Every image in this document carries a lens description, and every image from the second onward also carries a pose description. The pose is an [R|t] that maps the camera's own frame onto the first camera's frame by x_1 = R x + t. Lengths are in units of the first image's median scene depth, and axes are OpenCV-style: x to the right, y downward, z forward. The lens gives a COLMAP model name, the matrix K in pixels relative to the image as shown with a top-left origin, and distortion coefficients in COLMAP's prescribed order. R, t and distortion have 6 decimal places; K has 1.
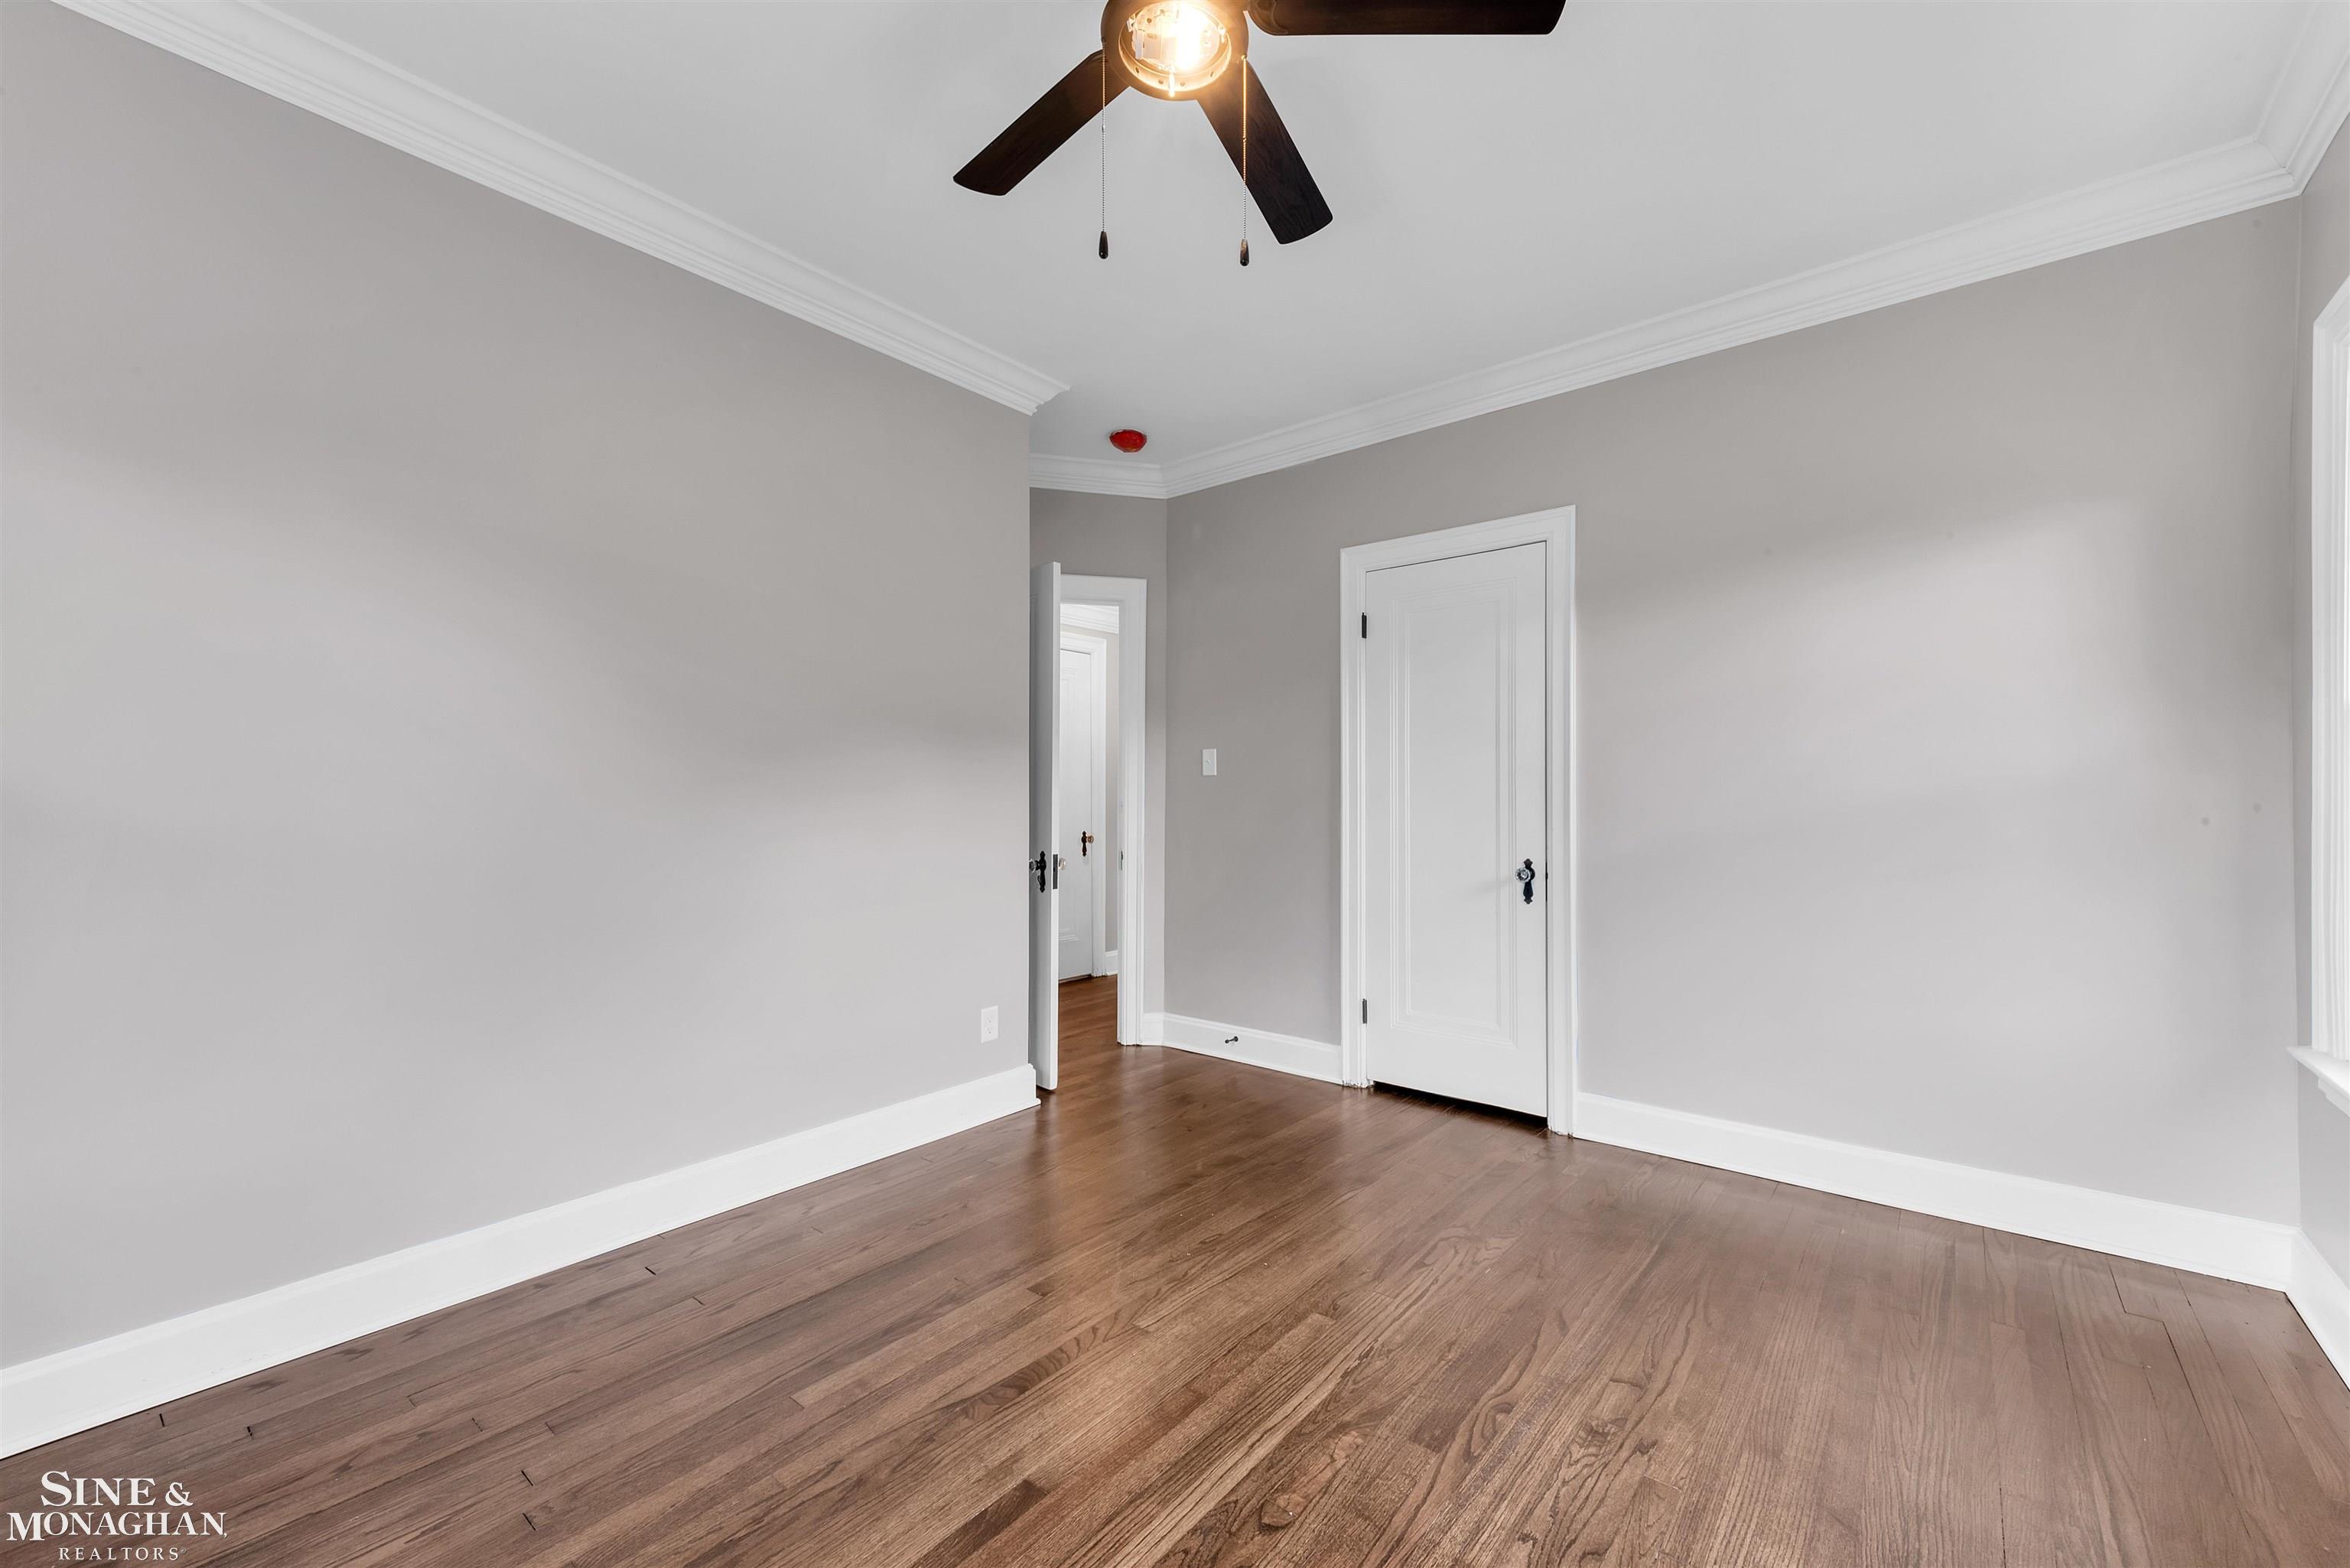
lens RADIAL K [[919.1, 0, 1175.0], [0, 919.1, 784.0], [0, 0, 1]] dist [0.015662, 0.000073]
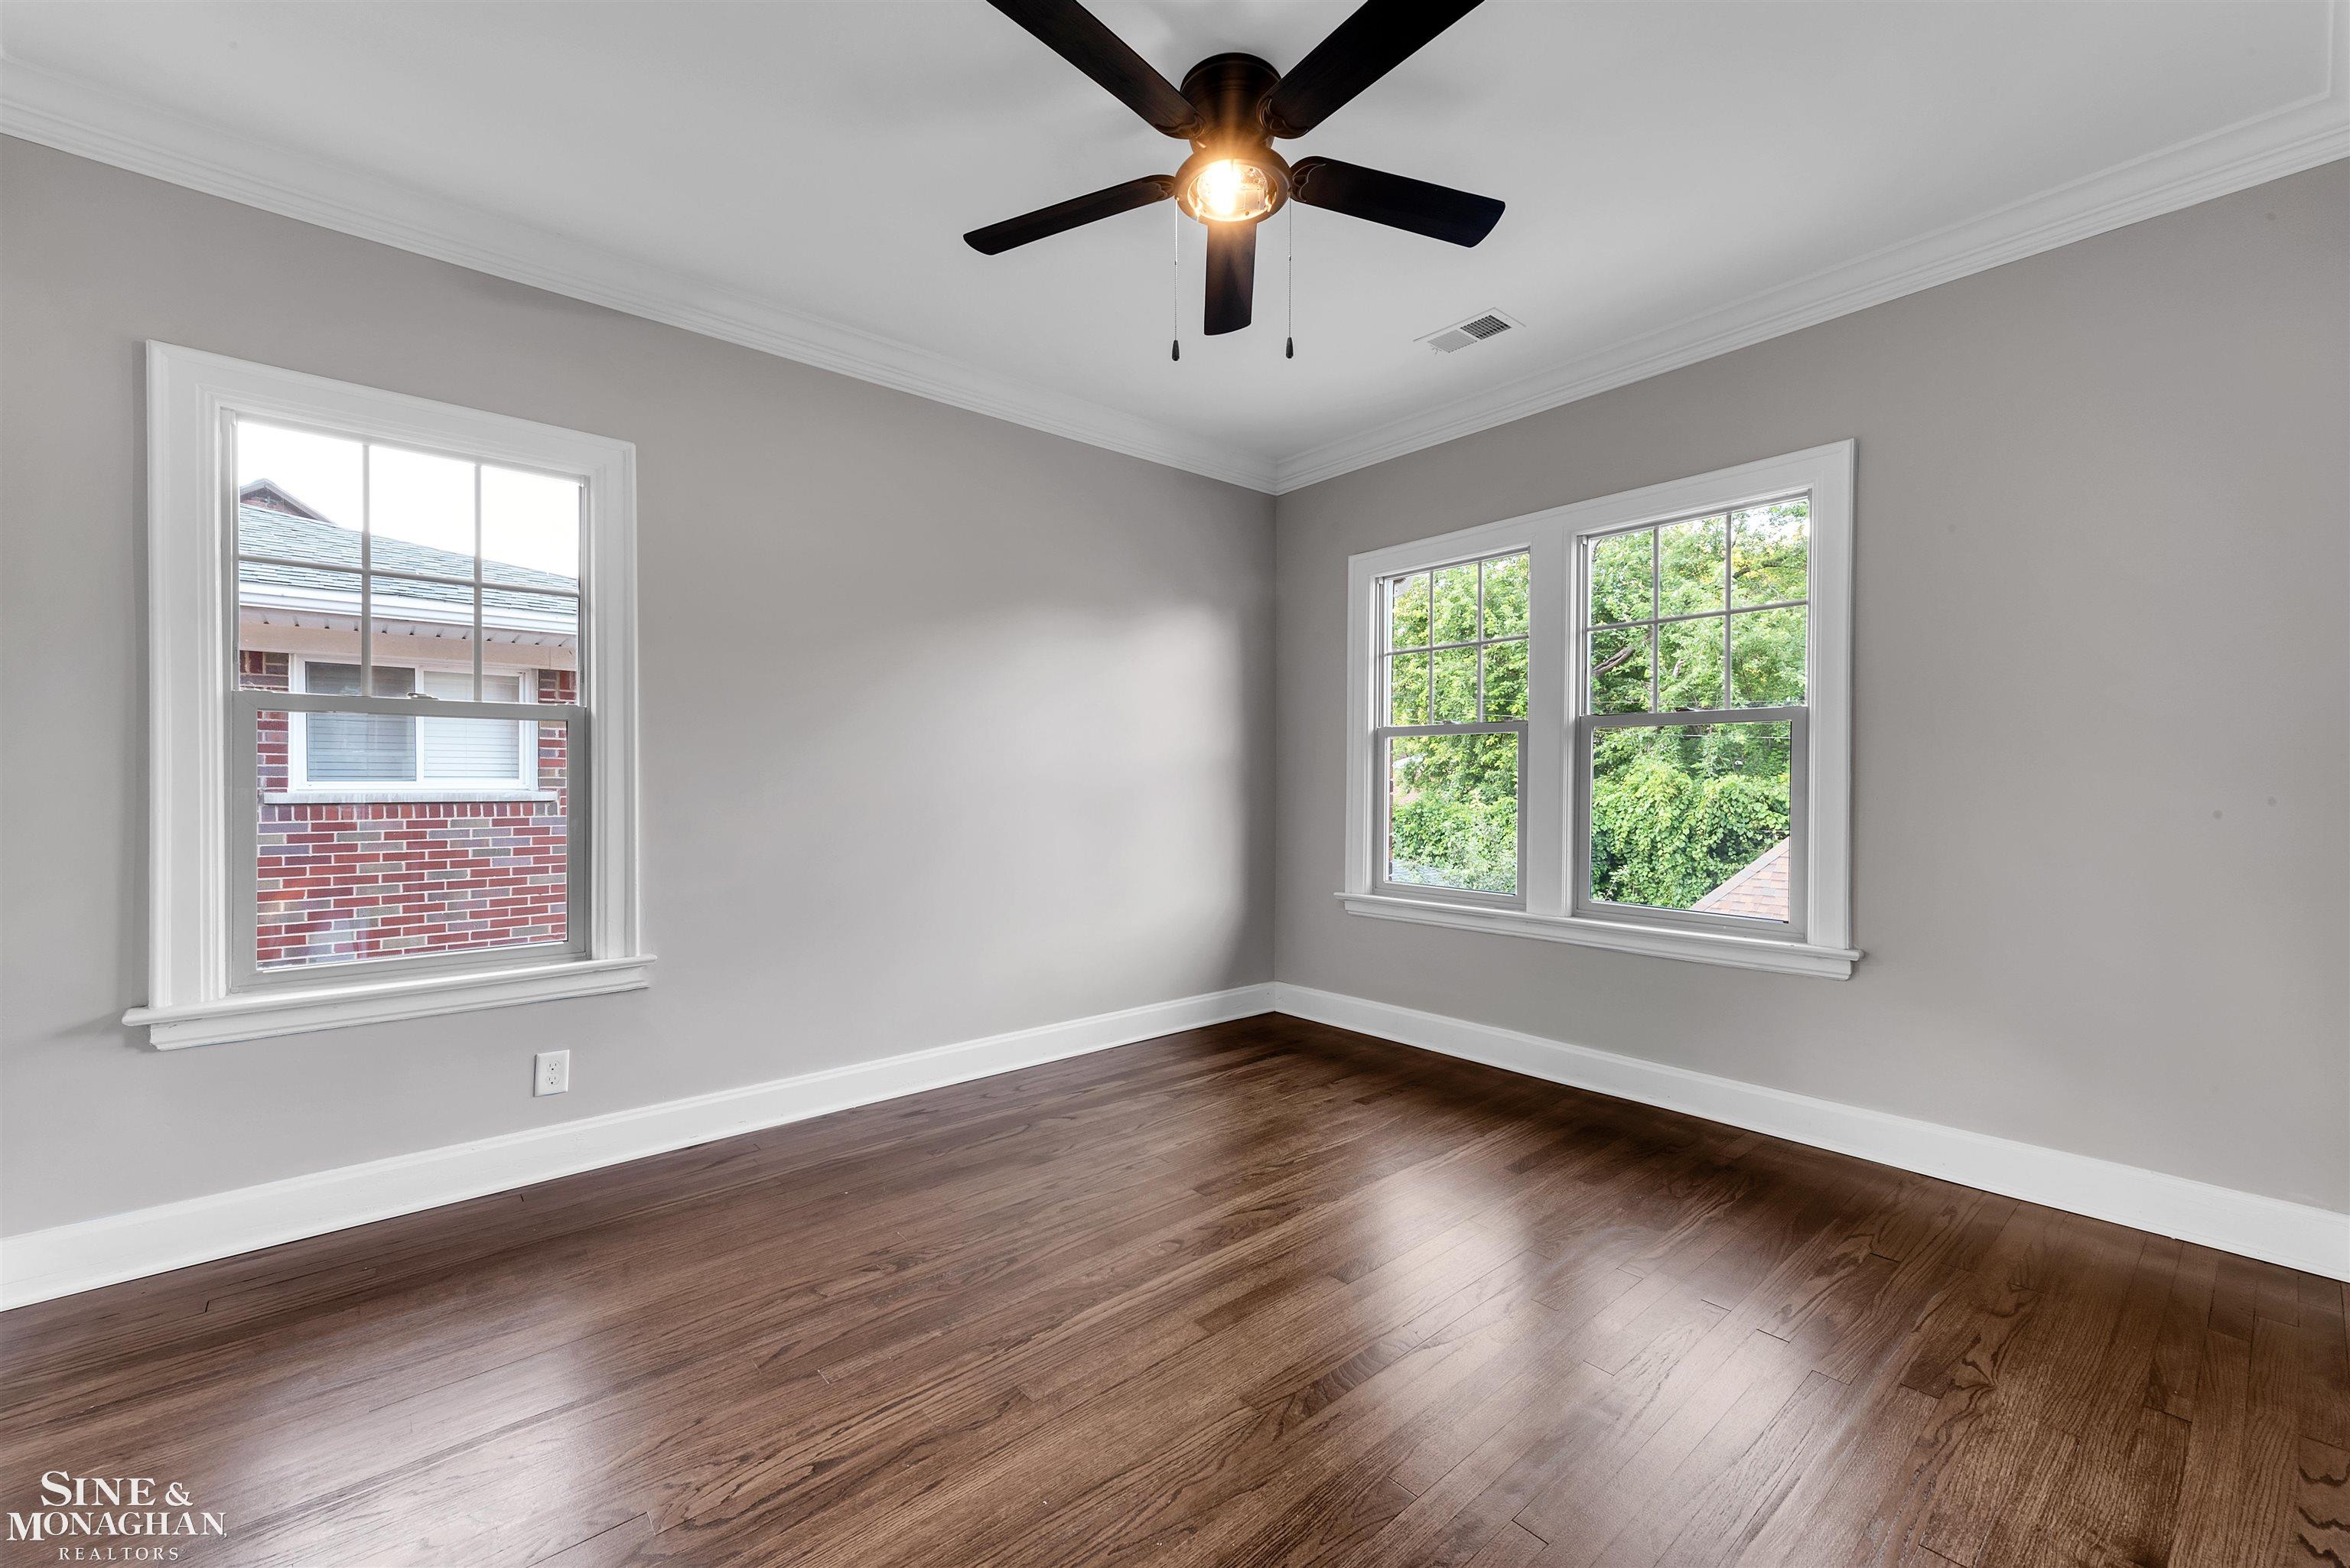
lens RADIAL K [[919.1, 0, 1175.0], [0, 919.1, 784.0], [0, 0, 1]] dist [0.015662, 0.000073]
pose [[-0.986563, 0.002137, 0.163366, -0.121621], [-0.000055, 0.999910, -0.013412, 0.048207], [-0.163380, -0.013241, -0.986474, 2.067245]]
